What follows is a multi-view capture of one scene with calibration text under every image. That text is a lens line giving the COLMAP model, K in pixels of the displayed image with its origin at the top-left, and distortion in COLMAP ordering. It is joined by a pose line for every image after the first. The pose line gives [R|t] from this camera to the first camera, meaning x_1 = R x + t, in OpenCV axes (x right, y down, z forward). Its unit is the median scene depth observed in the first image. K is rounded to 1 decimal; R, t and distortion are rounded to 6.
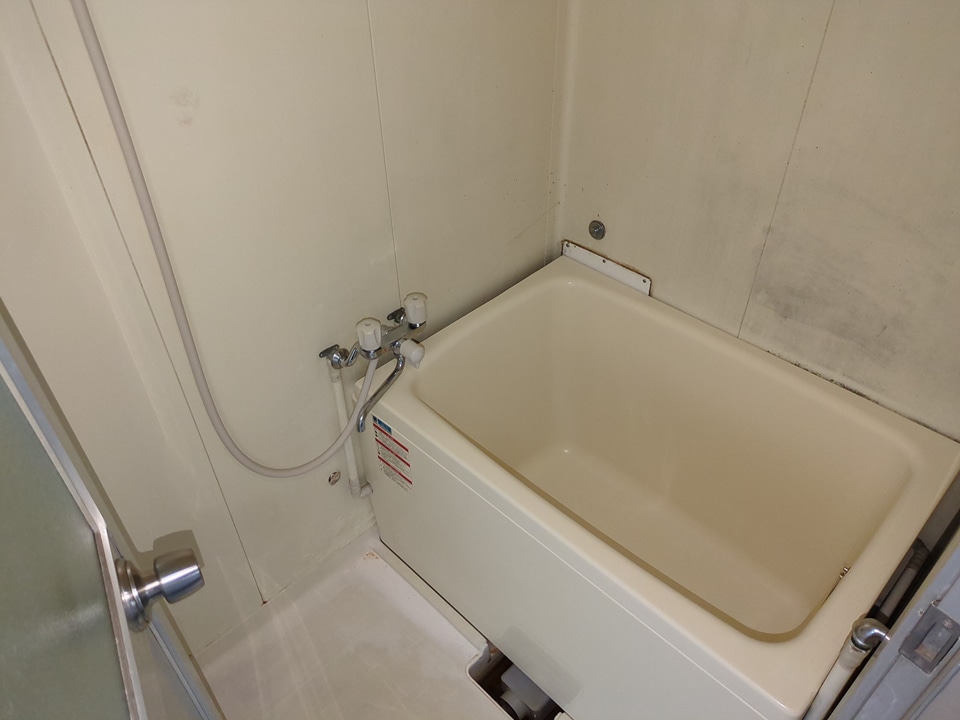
lens RADIAL K [[714.1, 0, 485.8], [0, 714.1, 359.0], [0, 0, 1]] dist [0.020736, -0.024959]
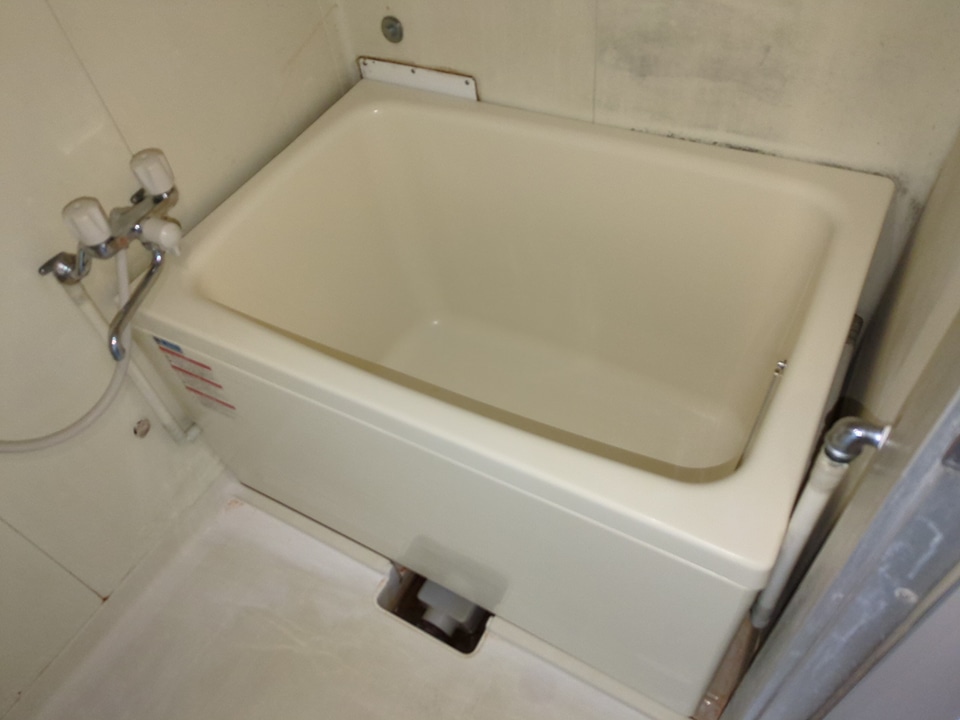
lens RADIAL K [[714.1, 0, 475.5], [0, 714.1, 359.7], [0, 0, 1]] dist [0.020736, -0.024959]
pose [[0.959723, -0.261301, 0.103214, 0.080979], [0.243245, 0.956656, 0.160130, 0.065360], [-0.140582, -0.128574, 0.981685, 0.219987]]
